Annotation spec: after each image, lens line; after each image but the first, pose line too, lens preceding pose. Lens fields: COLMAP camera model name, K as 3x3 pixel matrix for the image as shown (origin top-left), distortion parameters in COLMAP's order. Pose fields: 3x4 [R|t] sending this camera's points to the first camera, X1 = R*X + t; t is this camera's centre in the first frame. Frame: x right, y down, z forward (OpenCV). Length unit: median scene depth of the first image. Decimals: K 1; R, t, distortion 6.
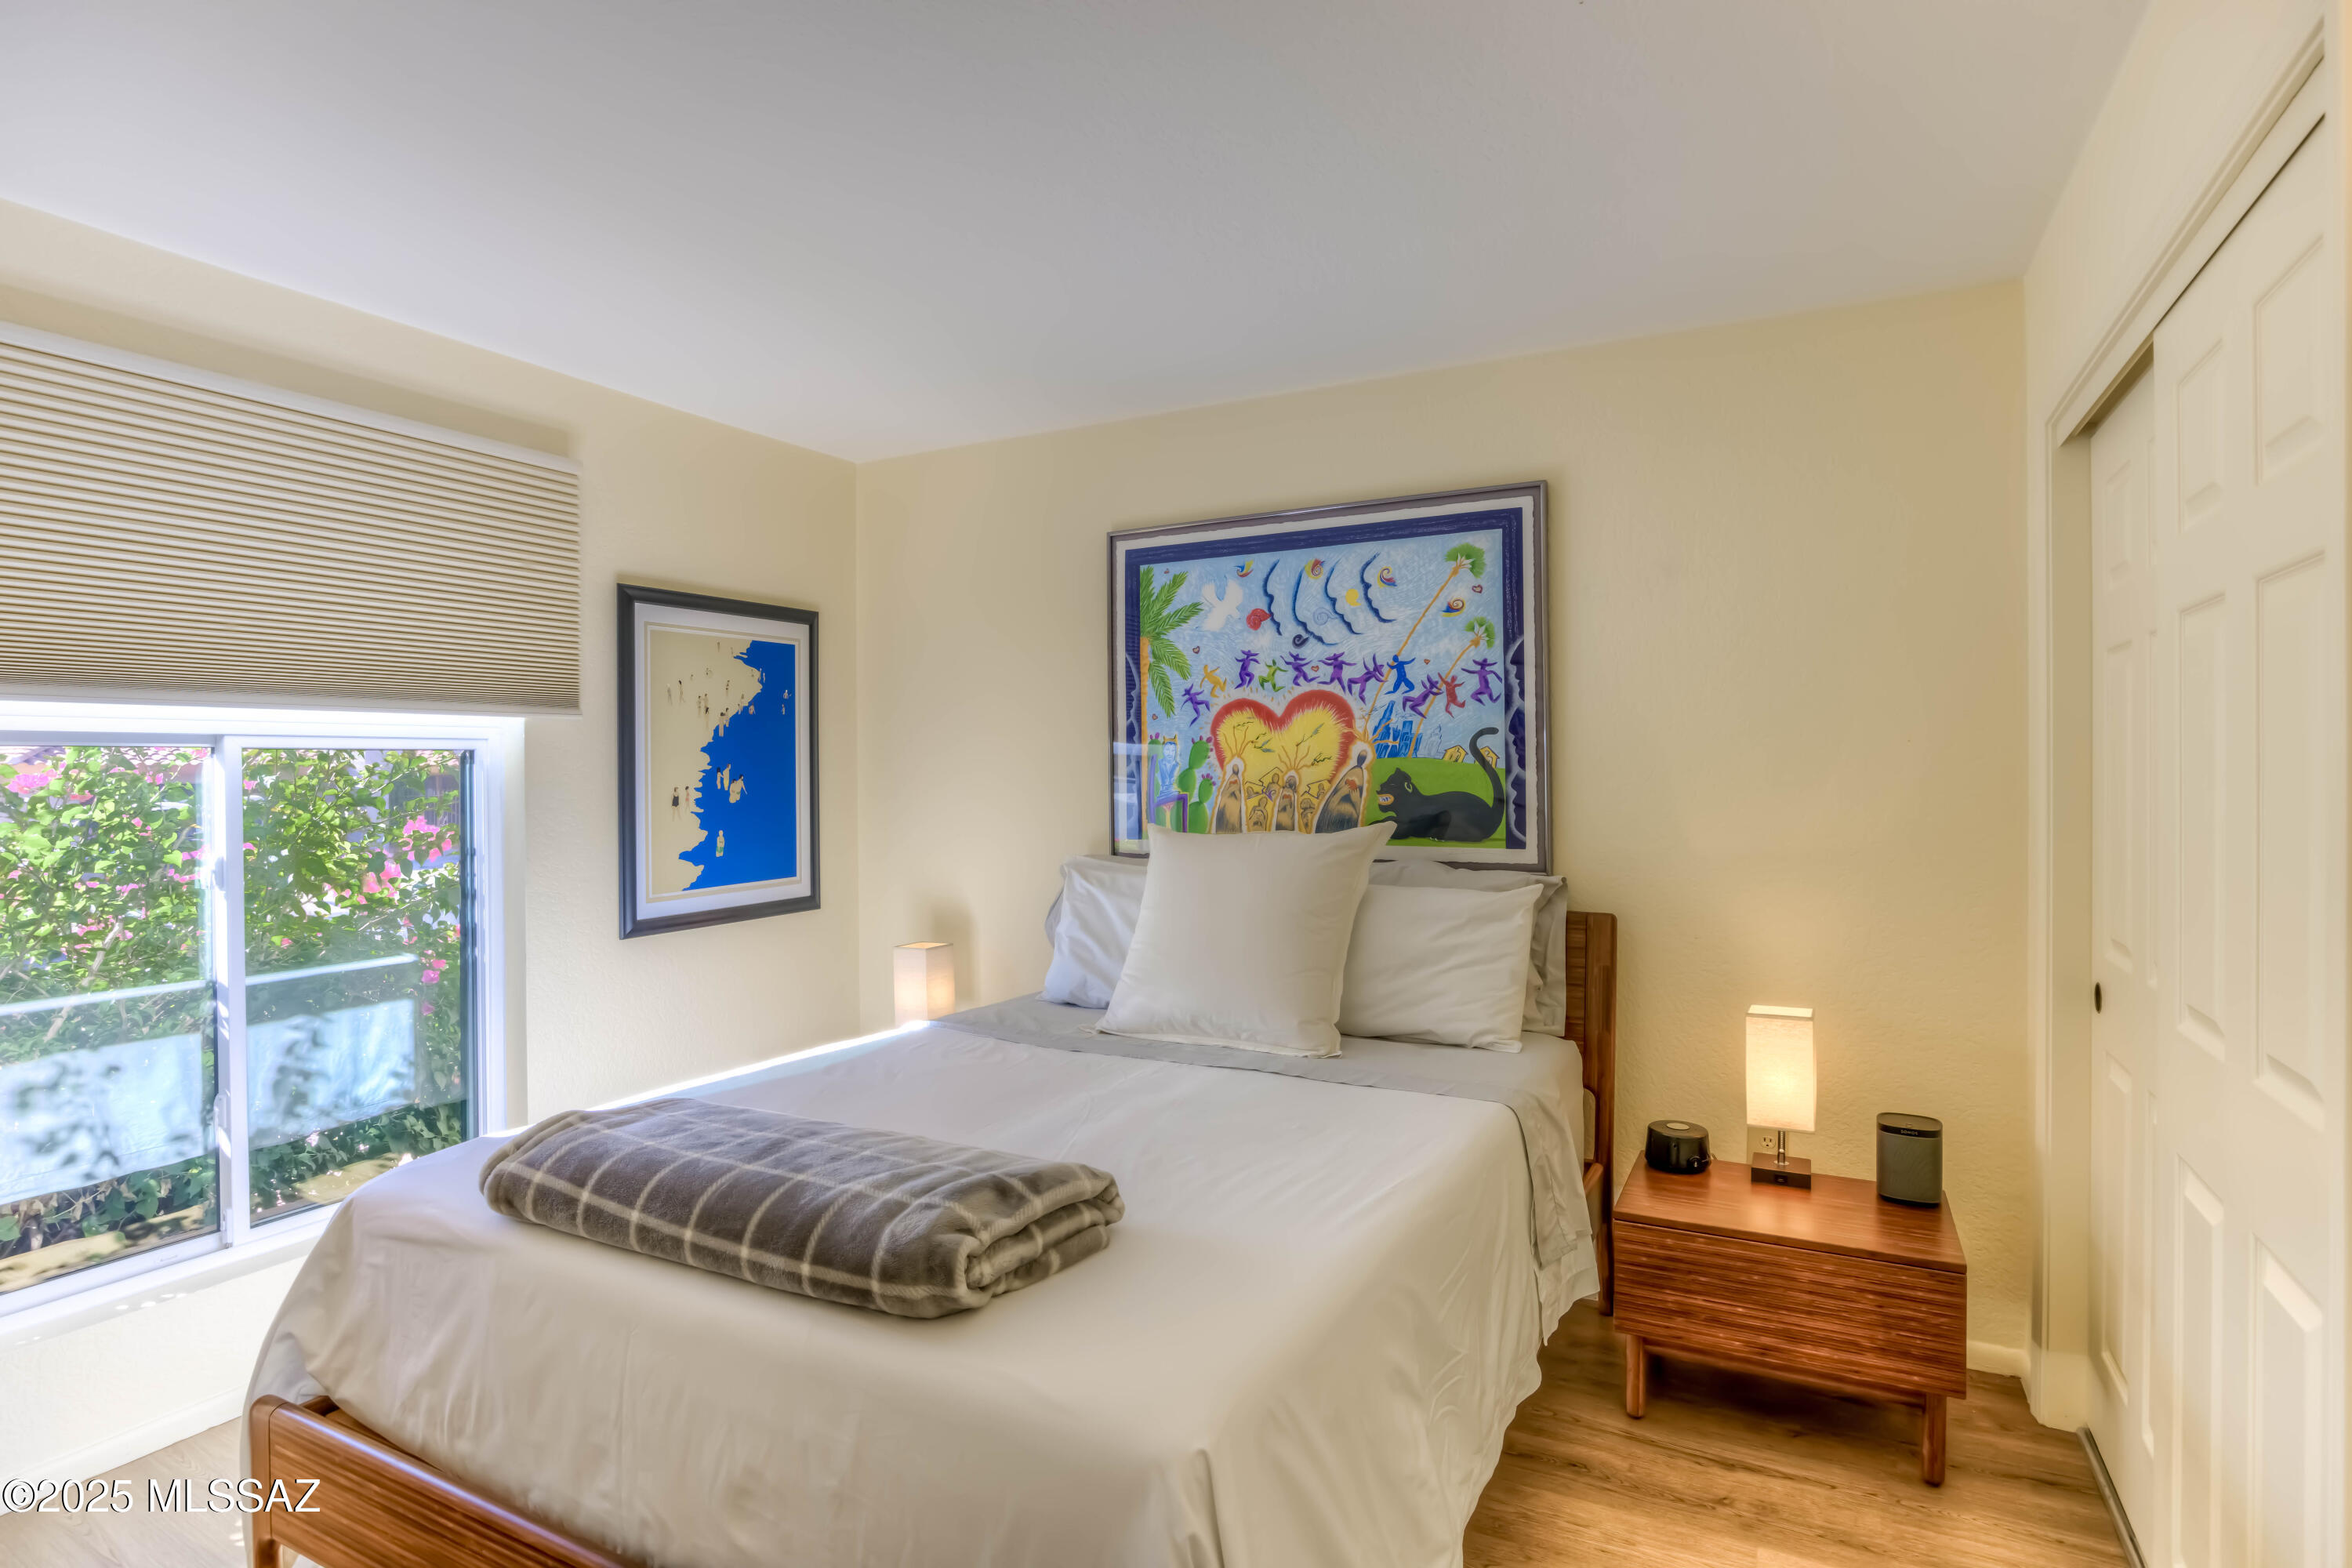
lens RADIAL K [[1202.3, 0, 1172.1], [0, 1202.3, 783.1], [0, 0, 1]] dist [-0.000028, 0.000103]
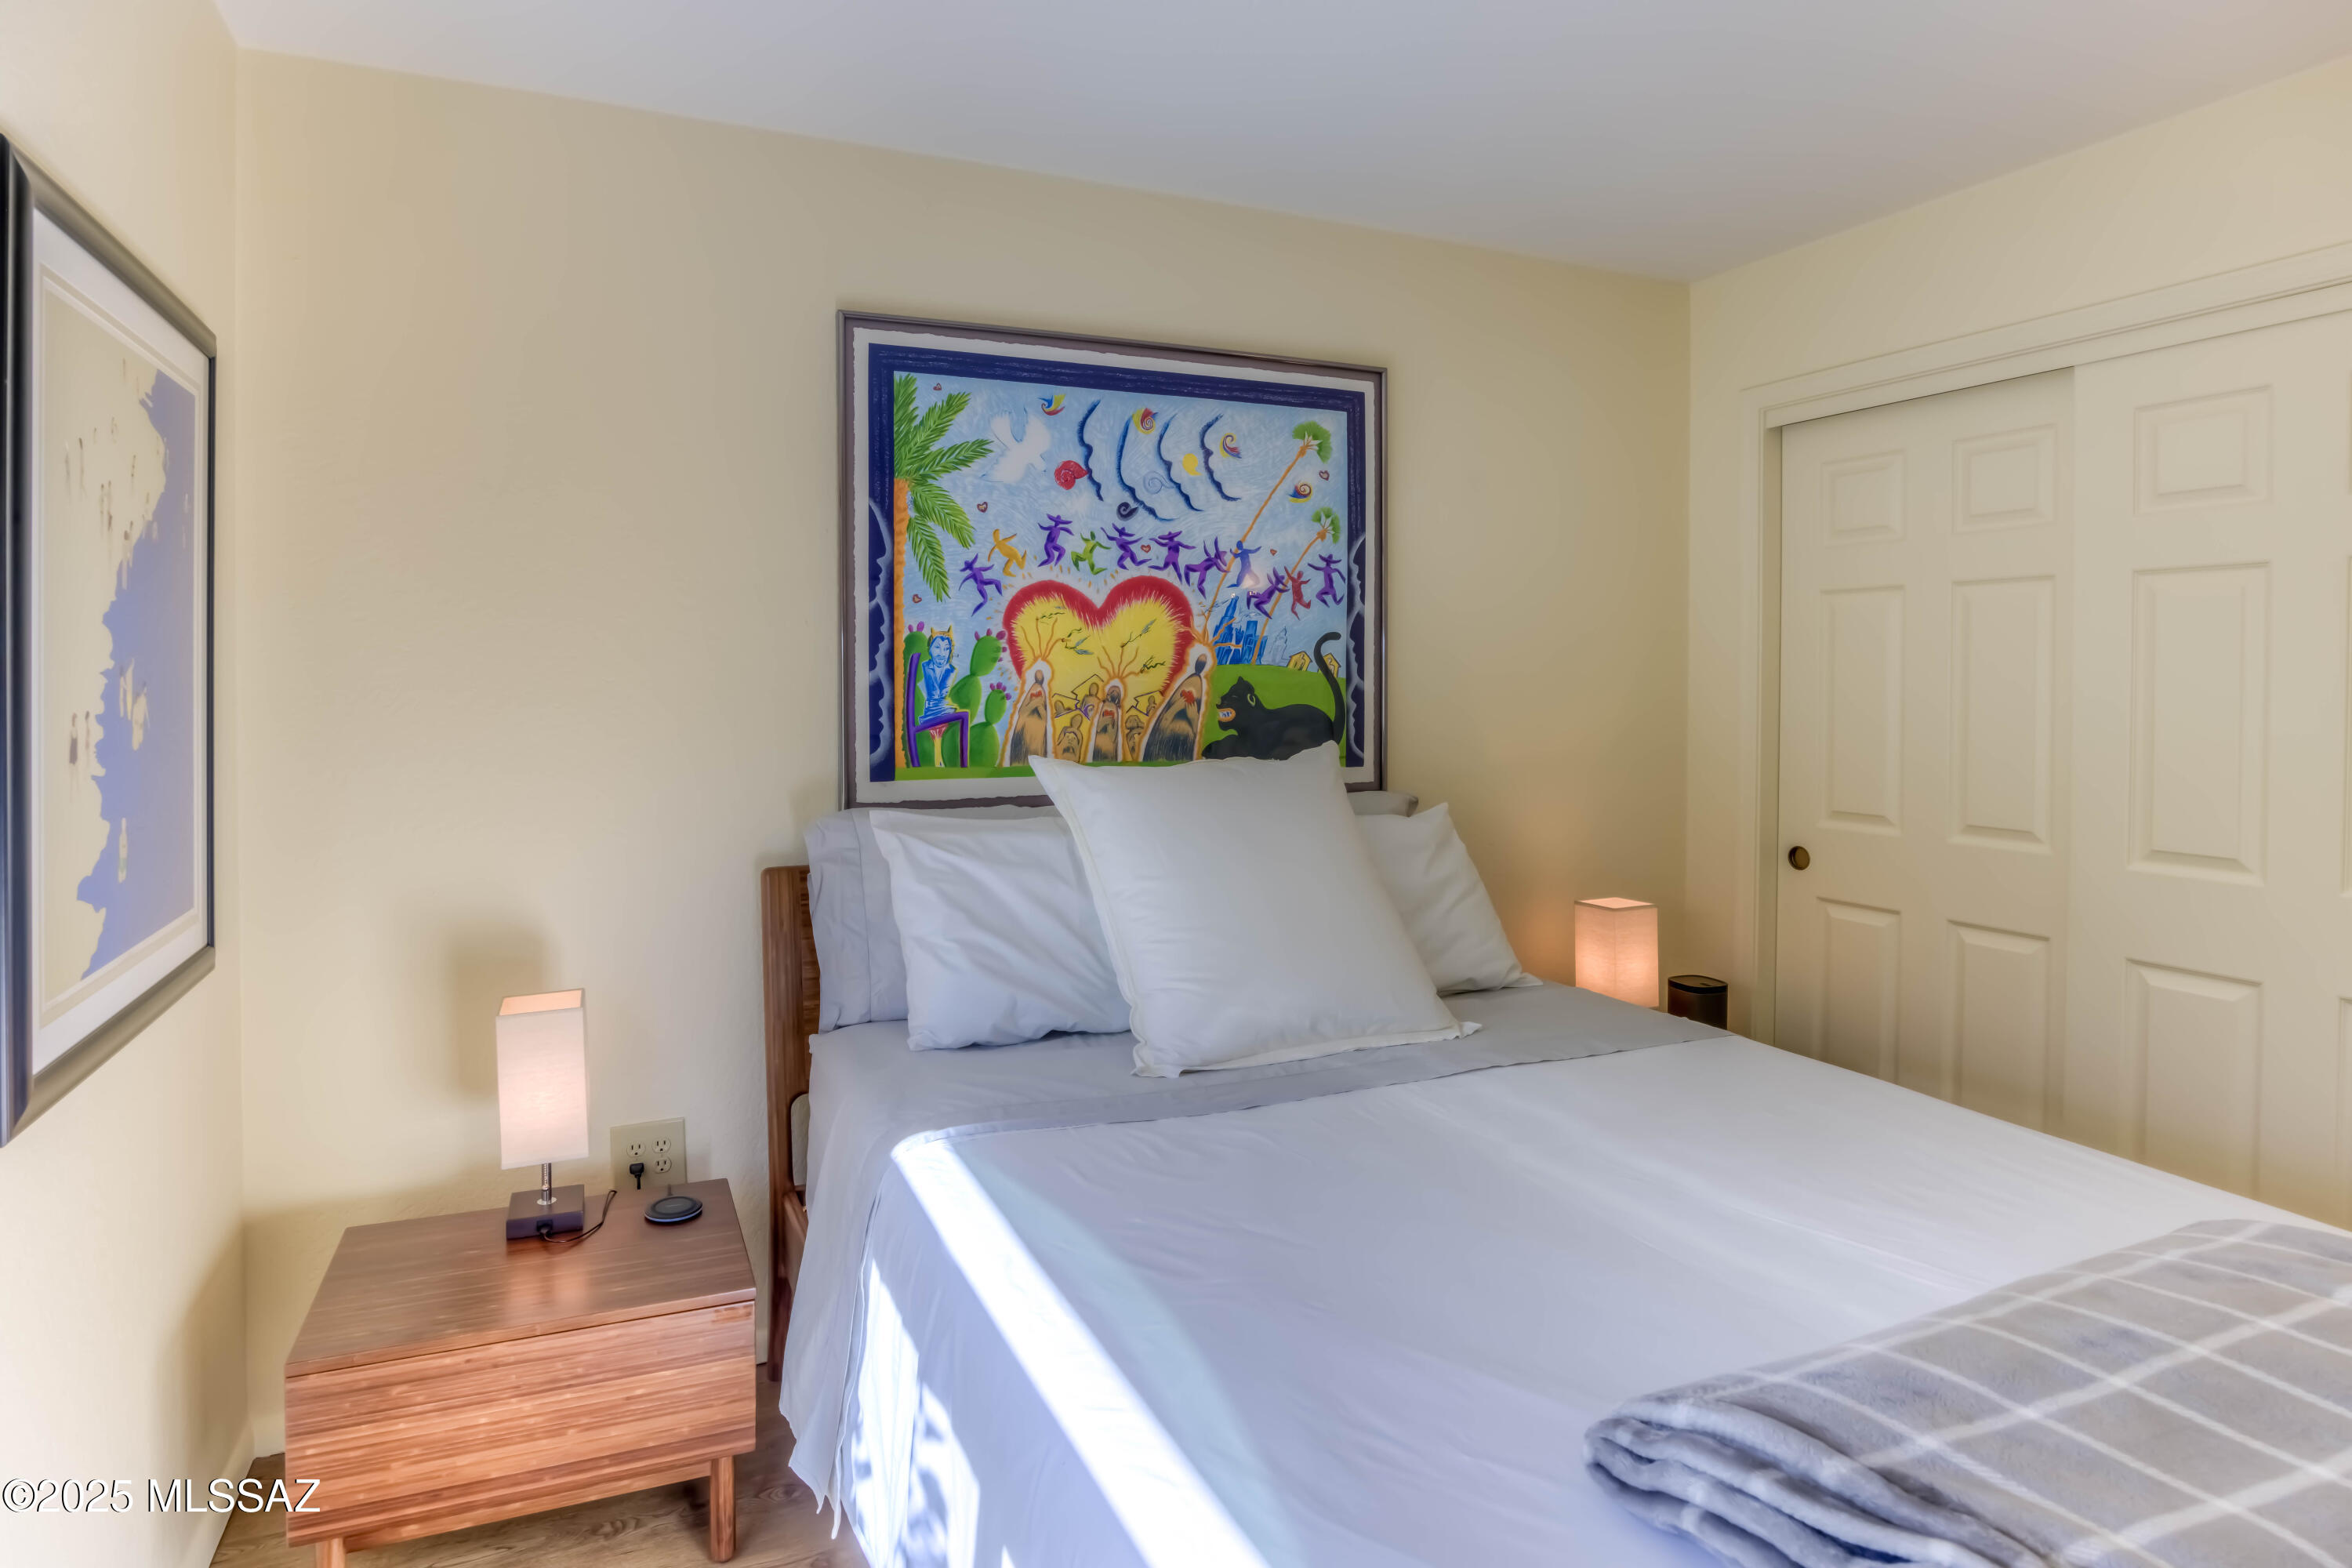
lens RADIAL K [[1291.0, 0, 1120.8], [0, 1291.0, 678.7], [0, 0, 1]] dist [0.002076, 0.000321]
pose [[0.629983, 0.001864, 0.776607, -0.543490], [0.000791, 0.999995, -0.003042, -0.008332], [-0.776608, 0.002531, 0.629979, 0.486526]]
